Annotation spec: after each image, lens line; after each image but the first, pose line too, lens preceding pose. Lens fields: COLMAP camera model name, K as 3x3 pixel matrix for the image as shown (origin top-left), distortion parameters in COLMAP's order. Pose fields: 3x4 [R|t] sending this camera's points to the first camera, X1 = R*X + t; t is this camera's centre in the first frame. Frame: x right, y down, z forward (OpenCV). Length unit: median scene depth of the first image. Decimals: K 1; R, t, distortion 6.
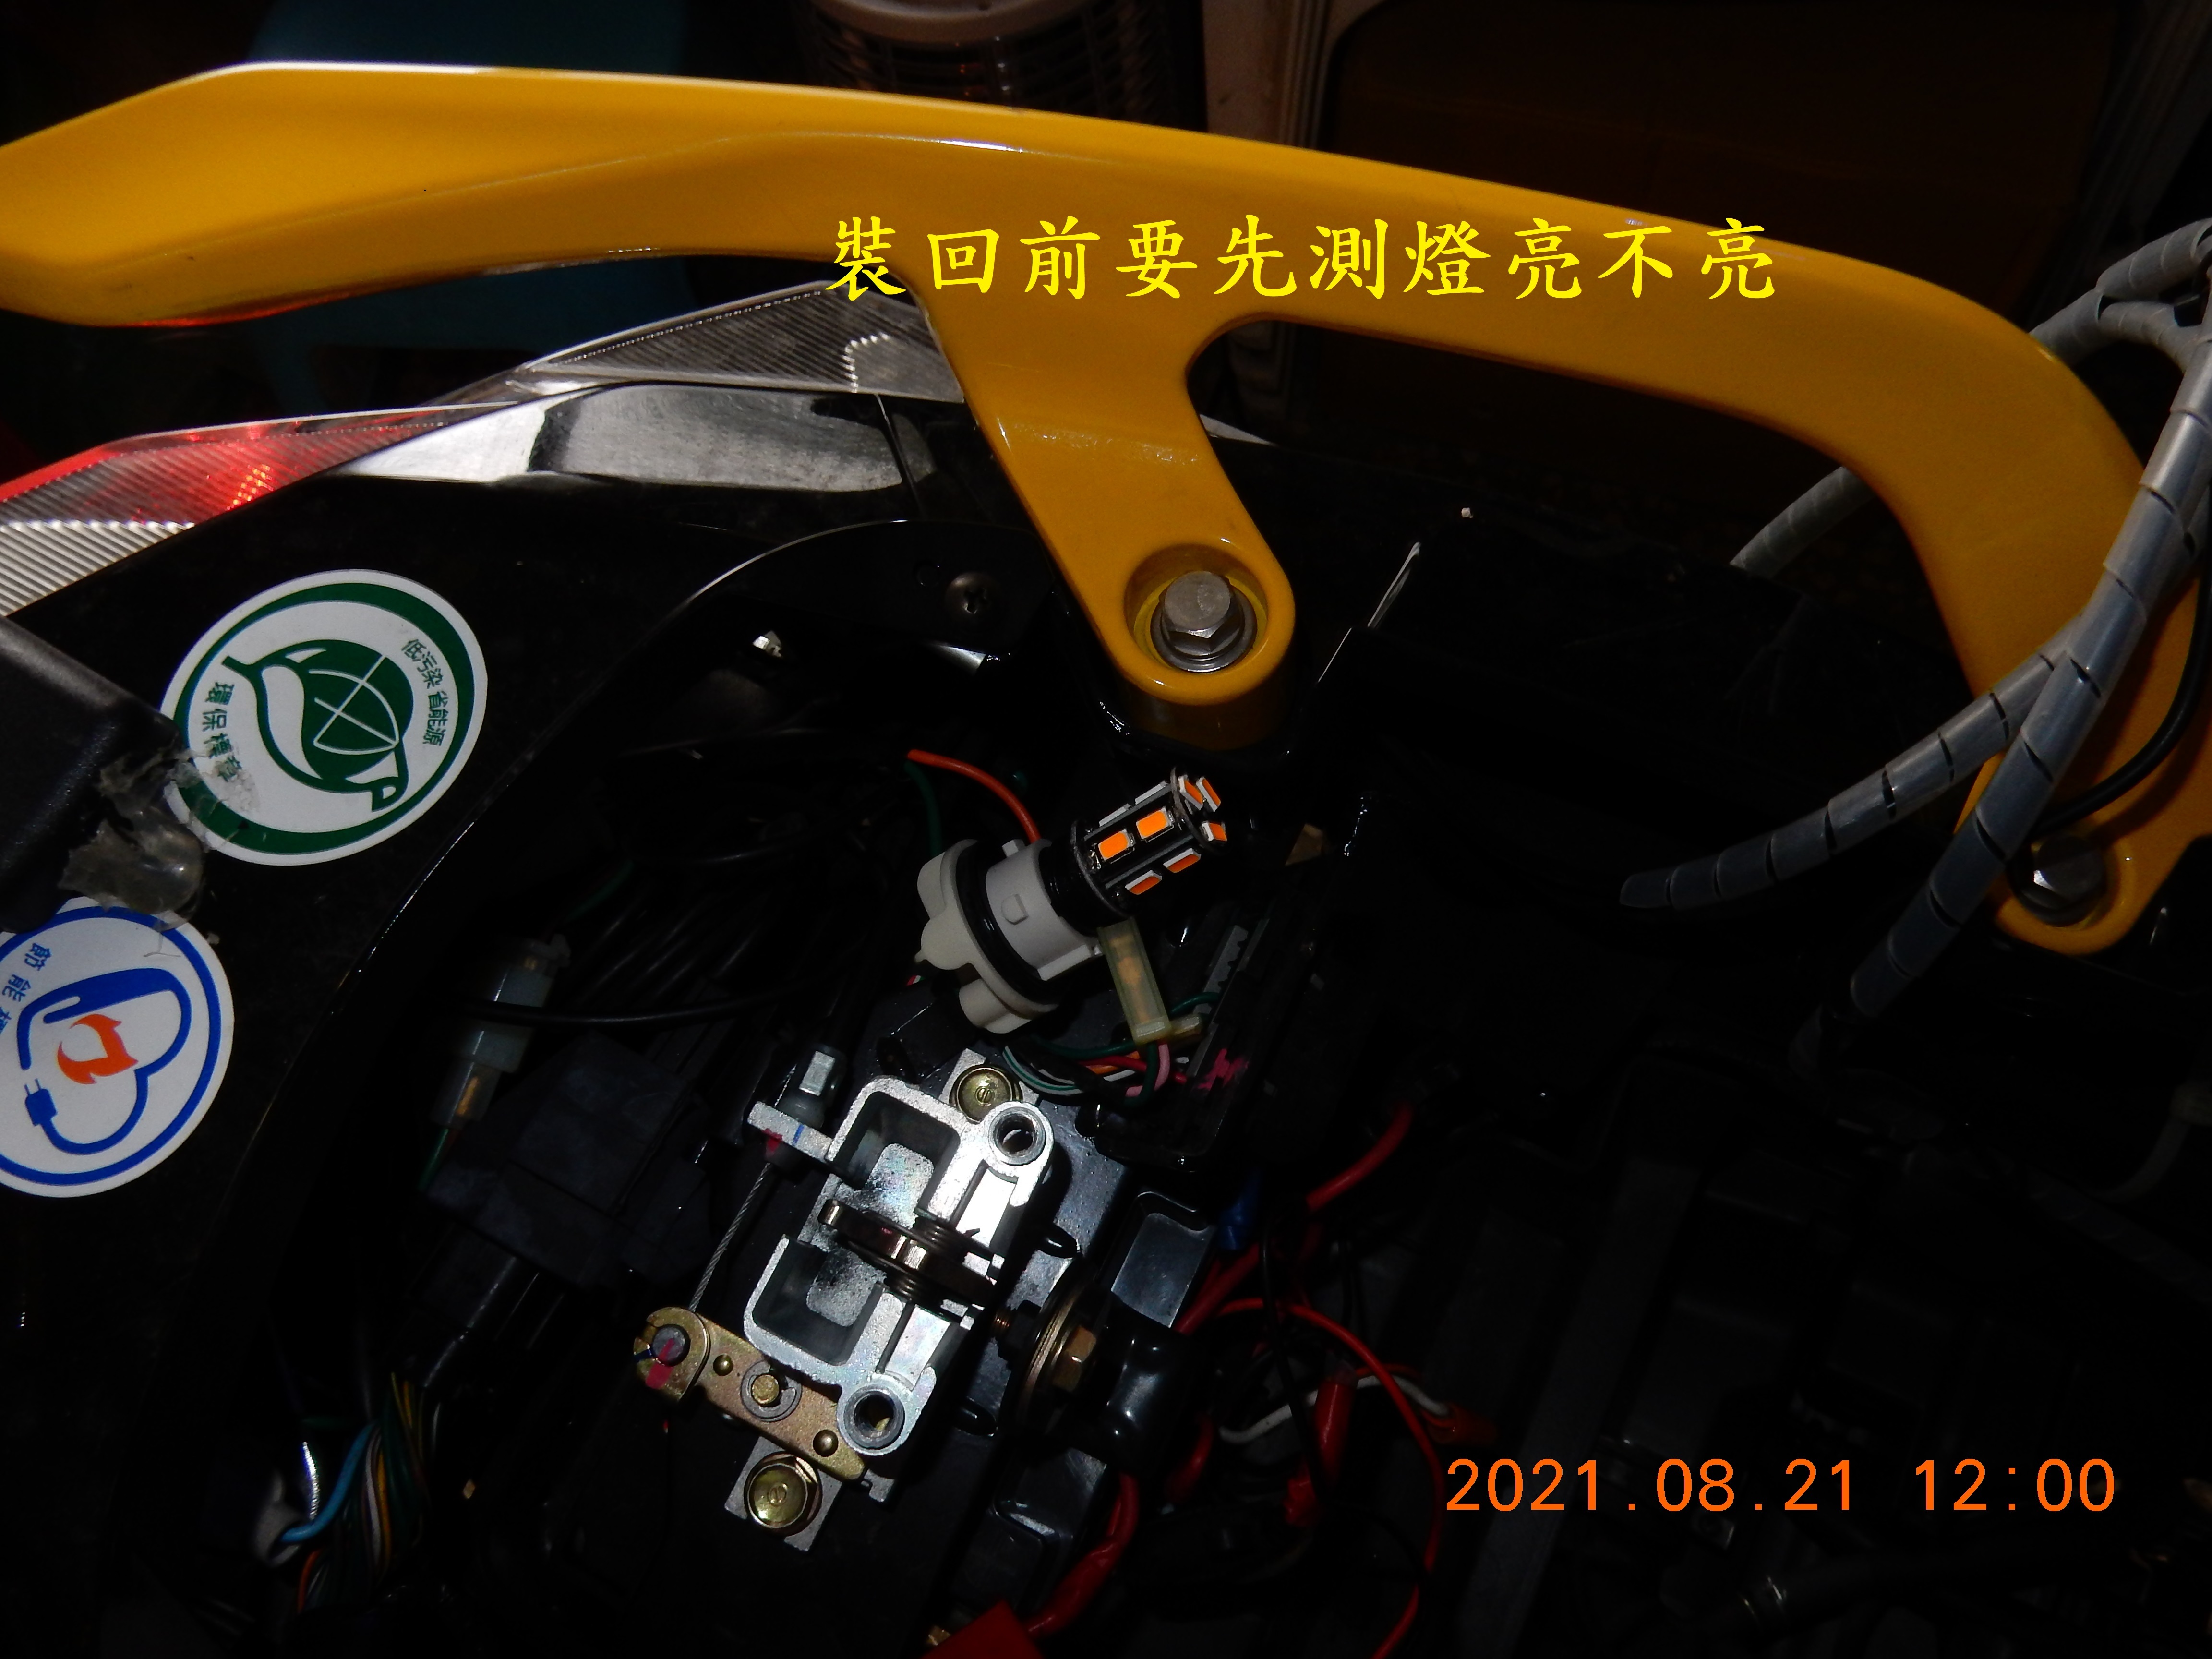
lens RADIAL K [[1690.8, 0, 1086.7], [0, 1690.8, 824.5], [0, 0, 1]] dist [0.009085, -0.005359]
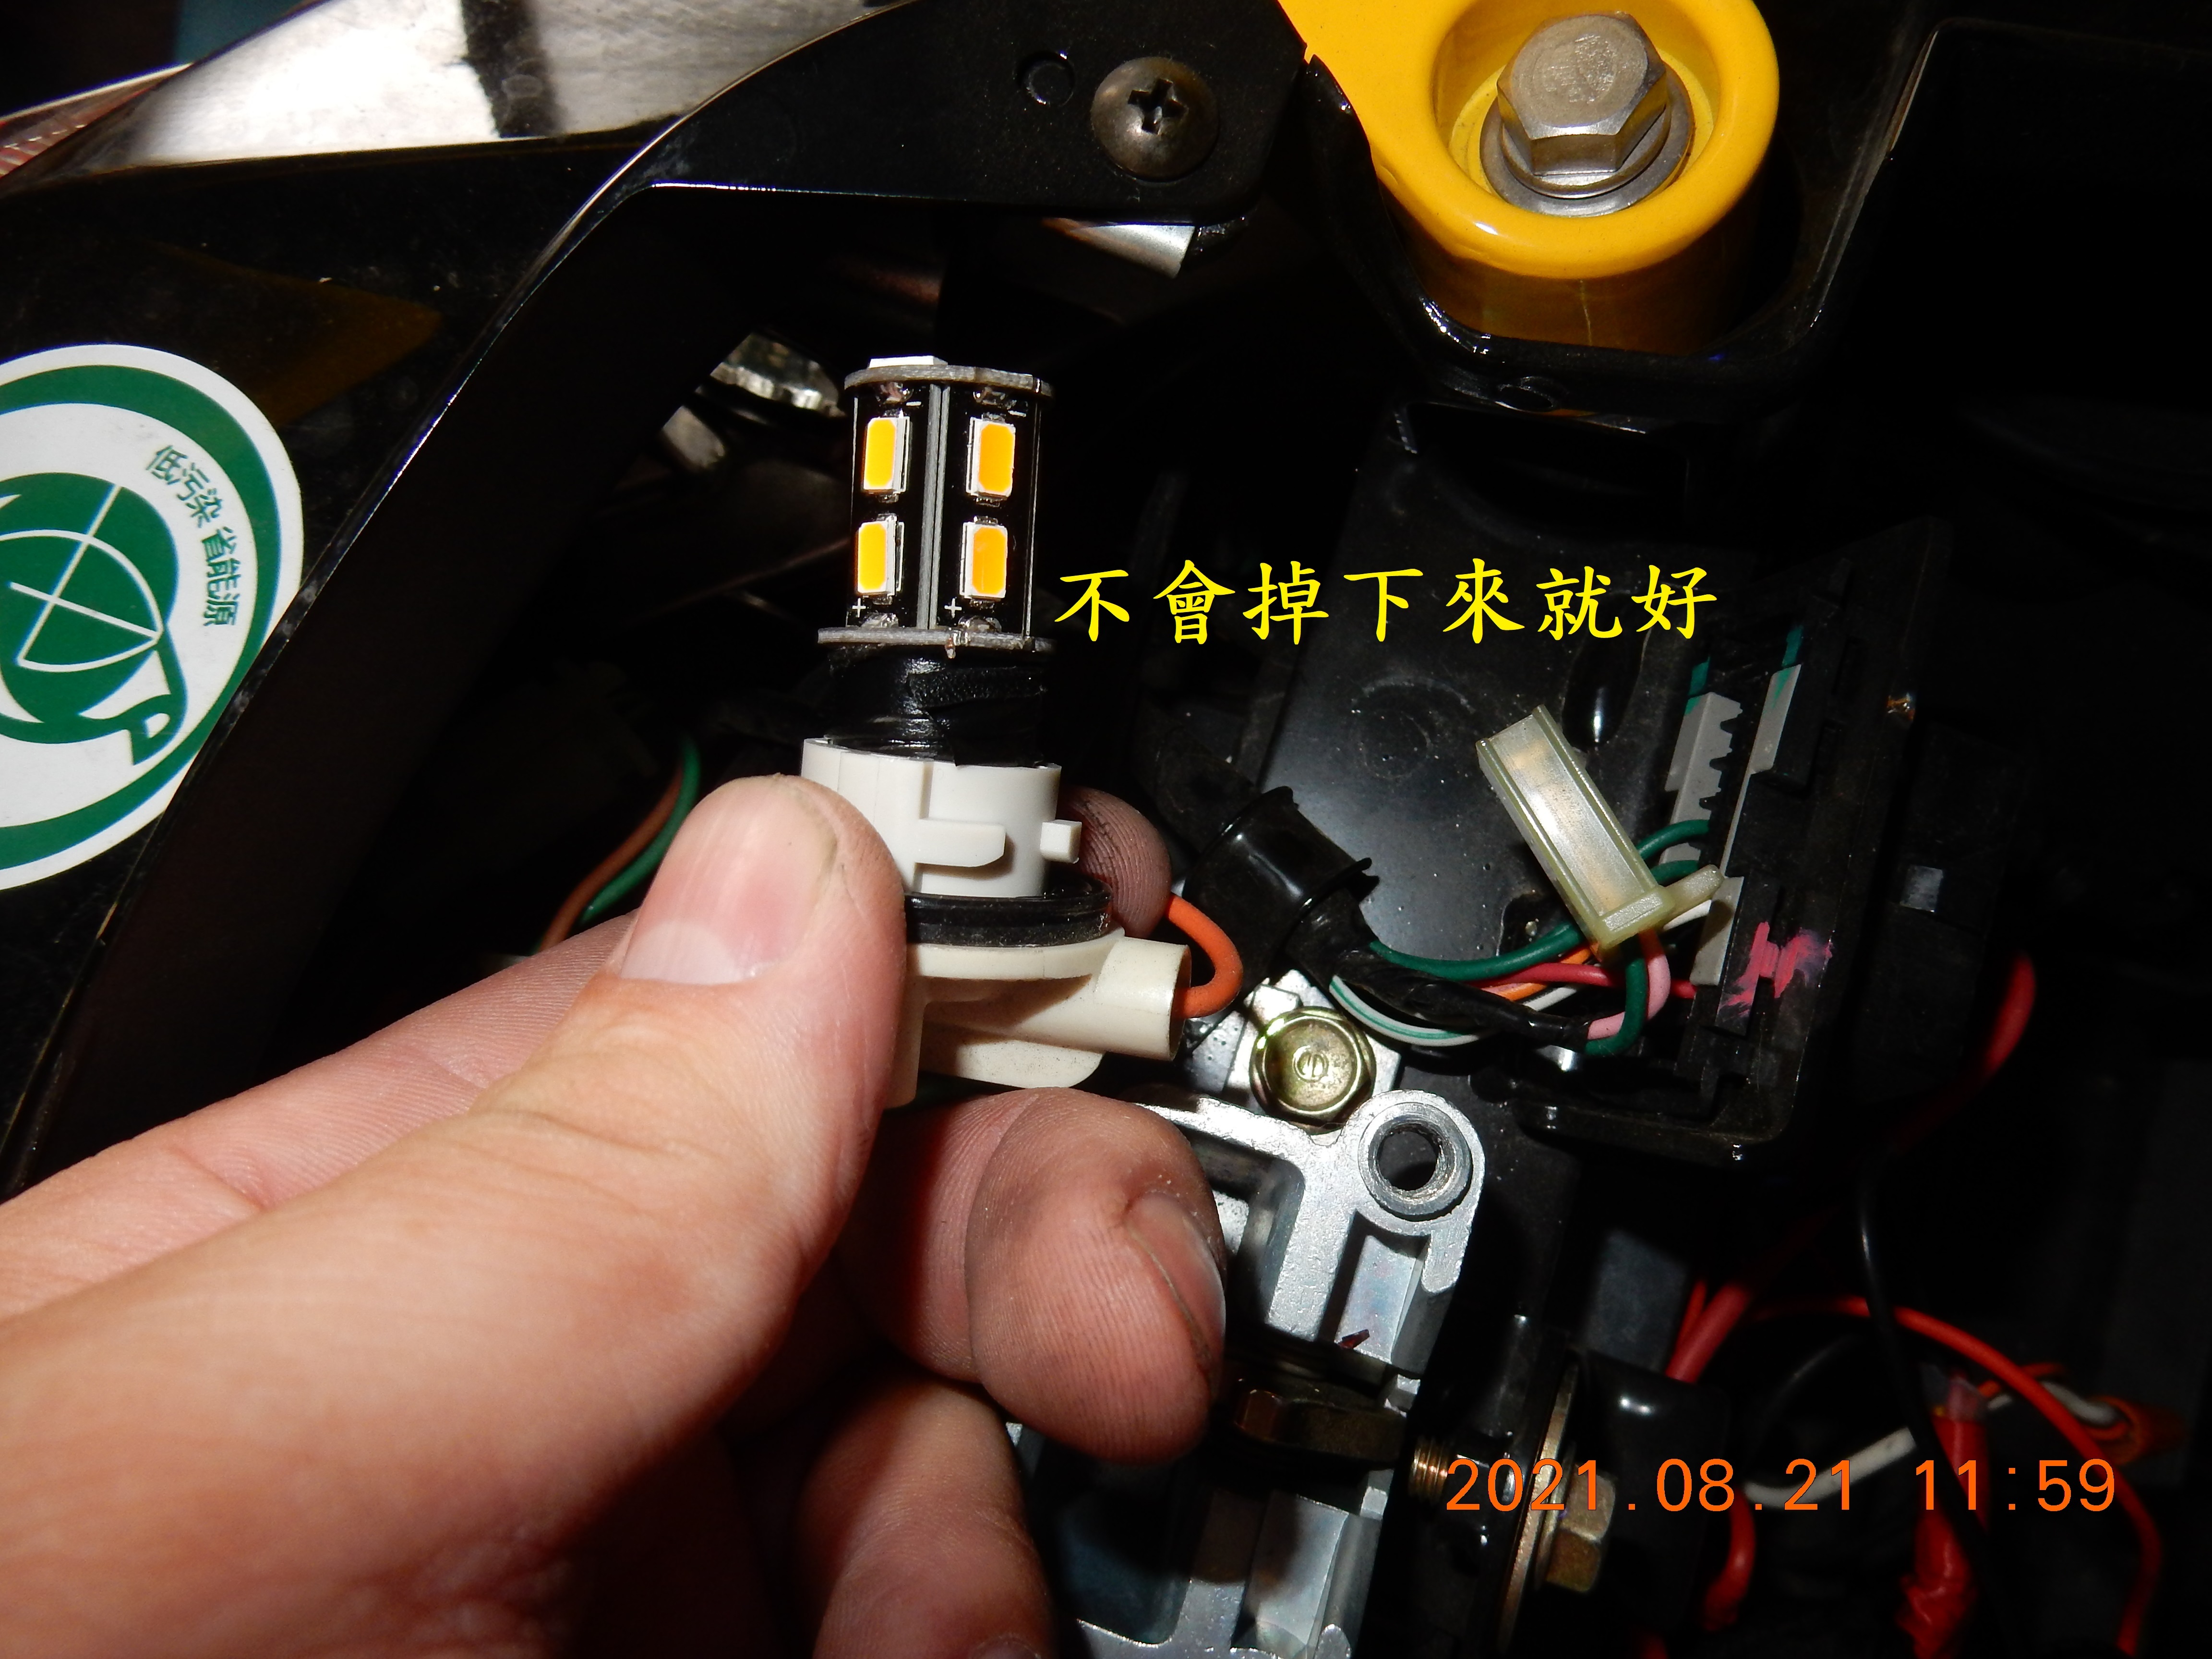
lens RADIAL K [[1690.8, 0, 1092.8], [0, 1690.8, 846.8], [0, 0, 1]] dist [0.009085, -0.005359]
pose [[0.979410, -0.171941, -0.105796, -0.064049], [0.181681, 0.979181, 0.090540, 0.024146], [0.088026, -0.107896, 0.990257, 0.468750]]
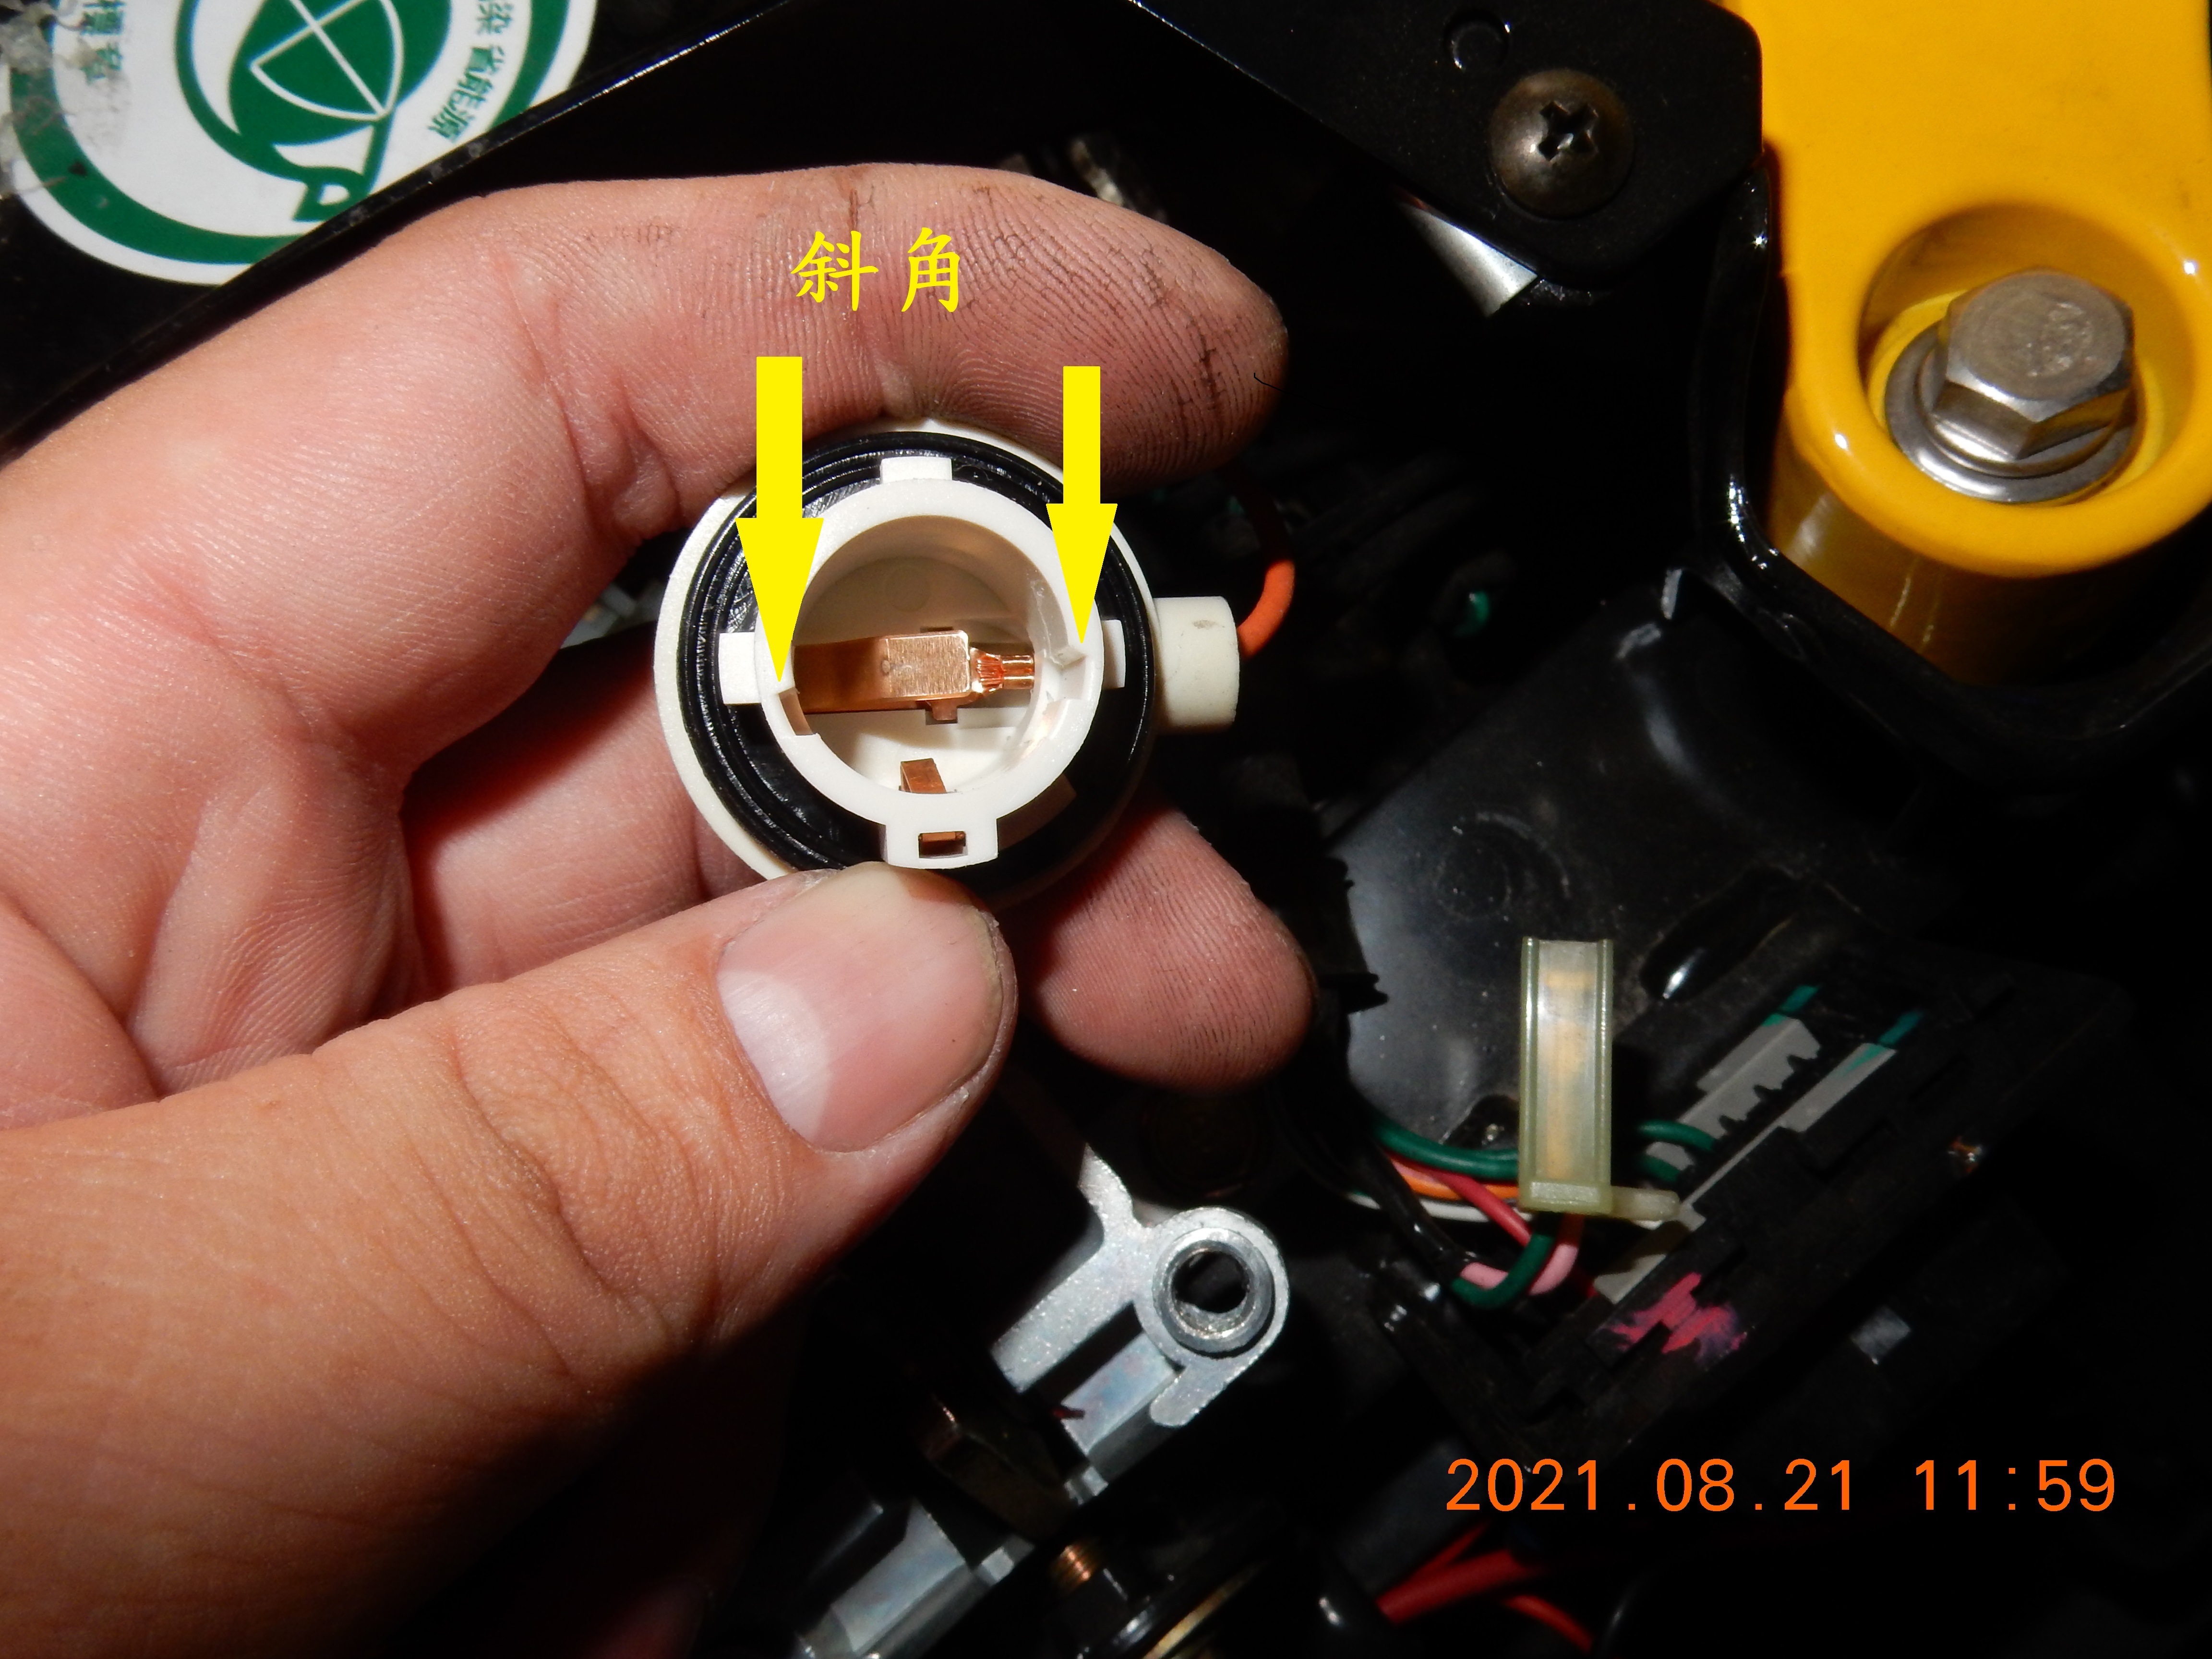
lens RADIAL K [[1690.8, 0, 1103.2], [0, 1690.8, 830.7], [0, 0, 1]] dist [0.009085, -0.005359]
pose [[0.911828, 0.365130, -0.187750, -0.026477], [-0.339873, 0.927817, 0.153760, 0.001511], [0.230340, -0.076392, 0.970107, 0.519845]]
